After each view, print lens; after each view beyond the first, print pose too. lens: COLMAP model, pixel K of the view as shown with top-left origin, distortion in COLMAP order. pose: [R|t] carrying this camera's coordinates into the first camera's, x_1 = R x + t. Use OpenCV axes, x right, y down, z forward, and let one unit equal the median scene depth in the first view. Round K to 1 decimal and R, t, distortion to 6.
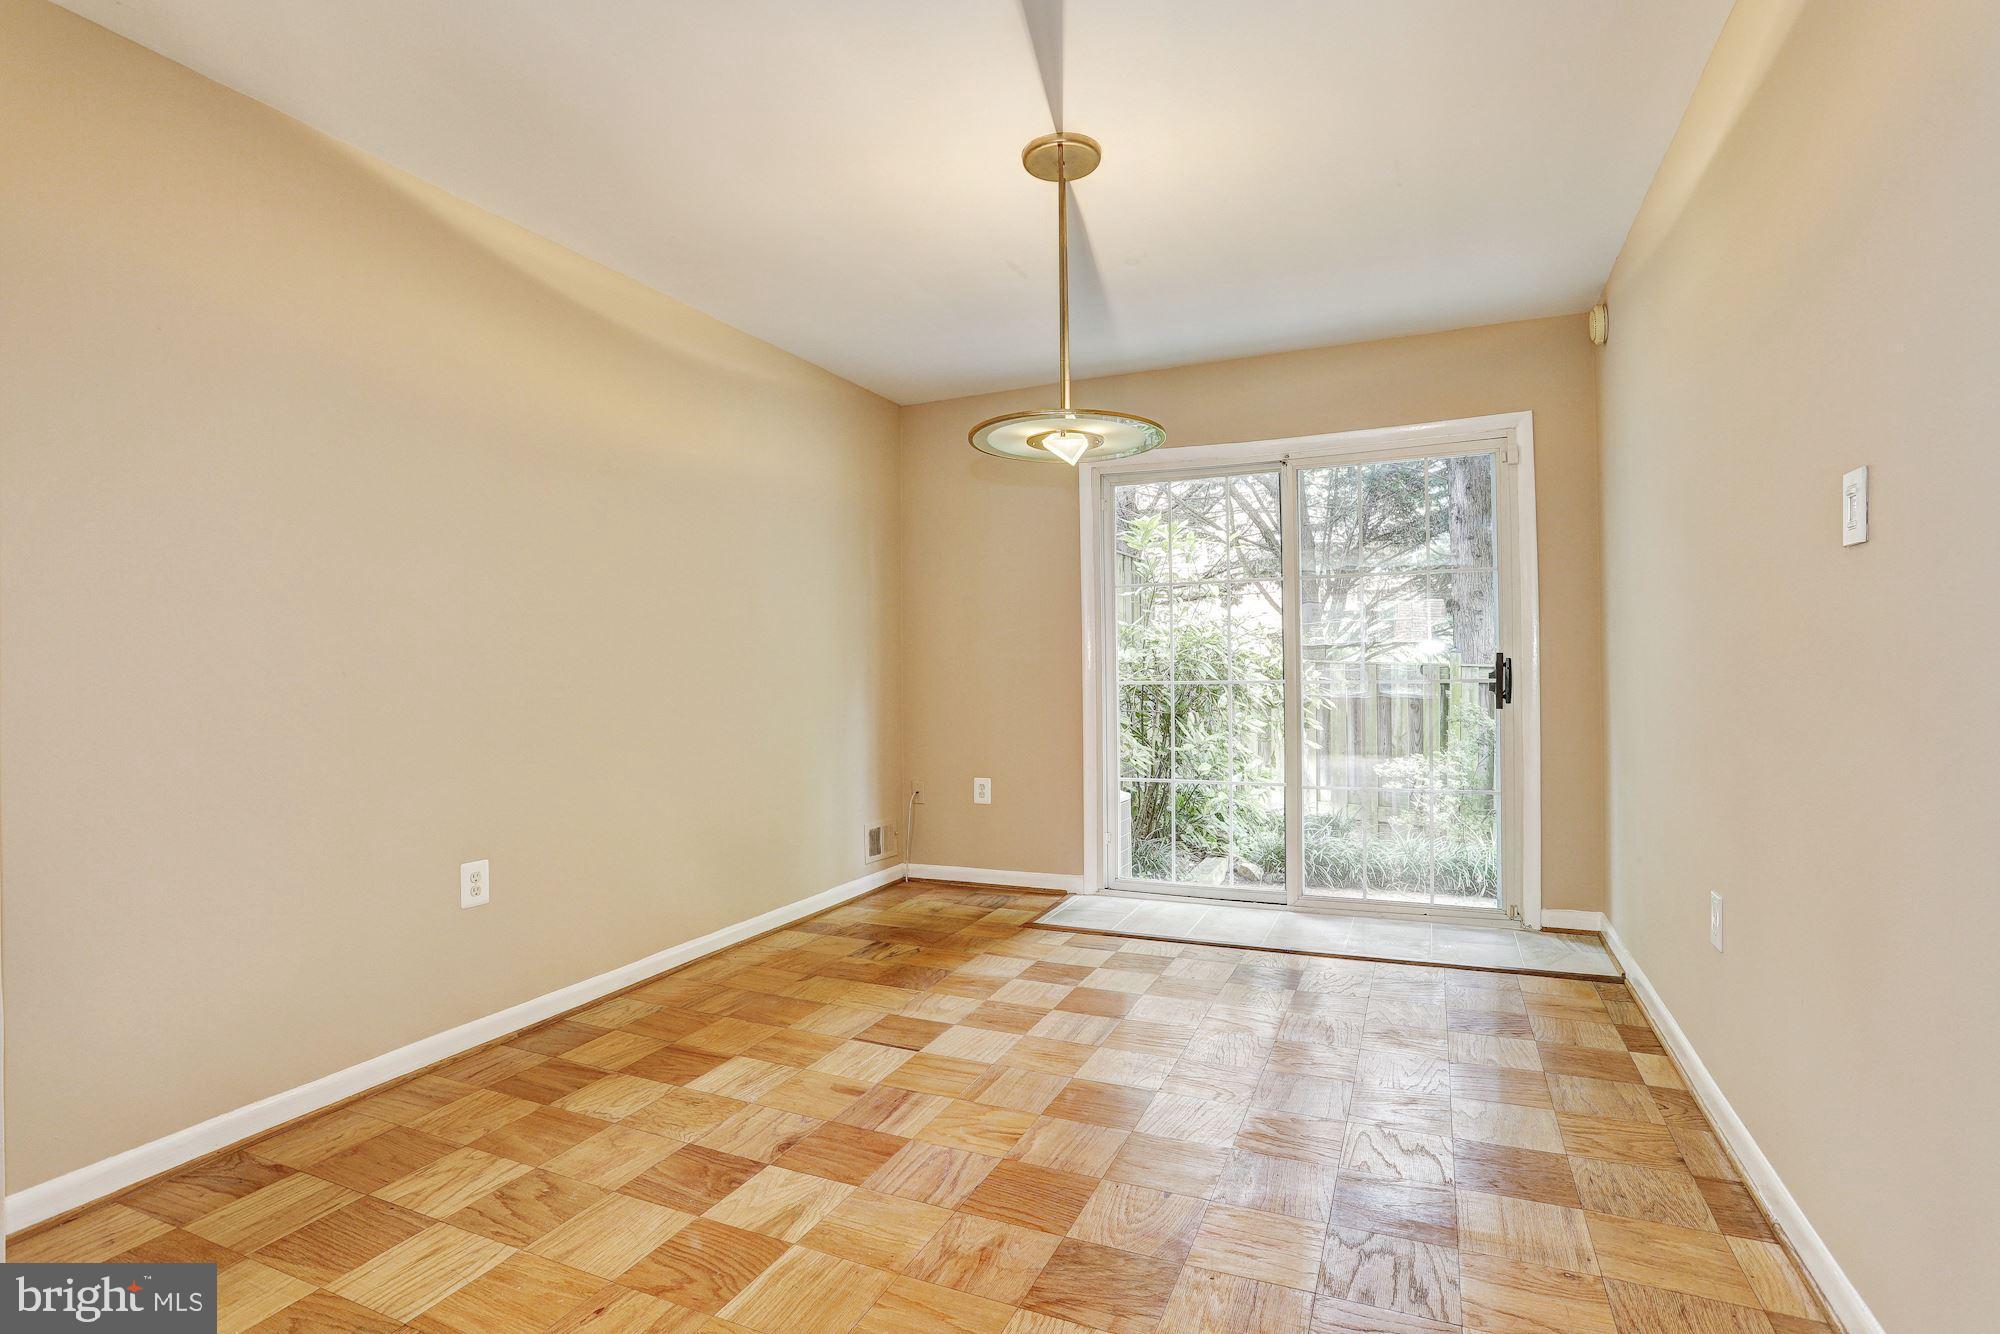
lens RADIAL K [[969.7, 0, 1003.9], [0, 969.7, 672.4], [0, 0, 1]] dist [-0.042719, 0.009431]
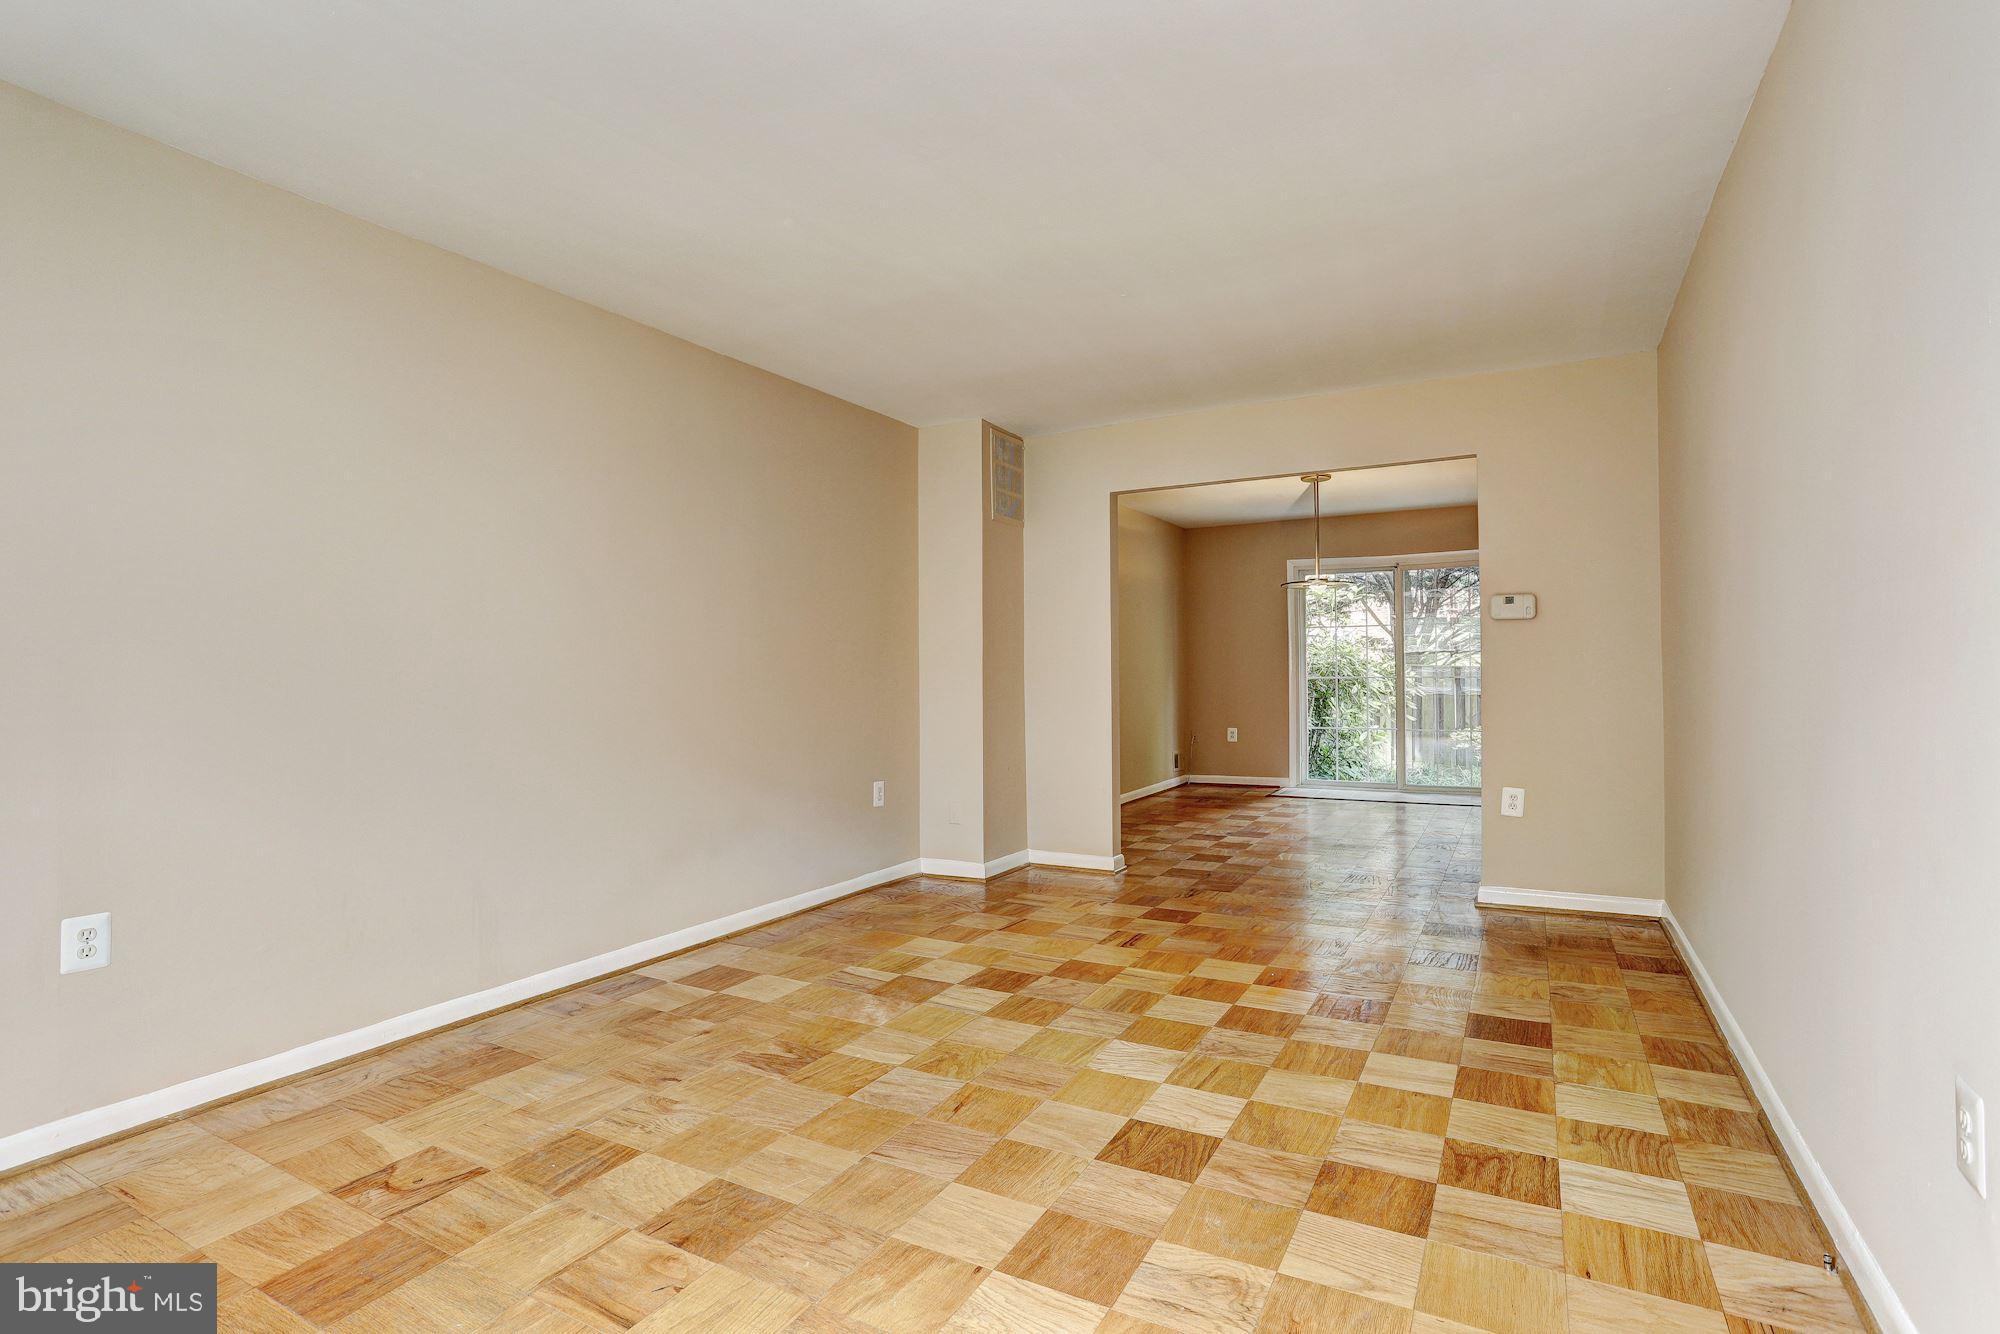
lens RADIAL K [[969.7, 0, 1006.1], [0, 969.7, 671.6], [0, 0, 1]] dist [-0.042719, 0.009431]
pose [[0.996464, 0.002974, -0.083962, -0.222888], [-0.003084, 0.999995, -0.001177, 0.001872], [0.083958, 0.001432, 0.996468, -0.673179]]
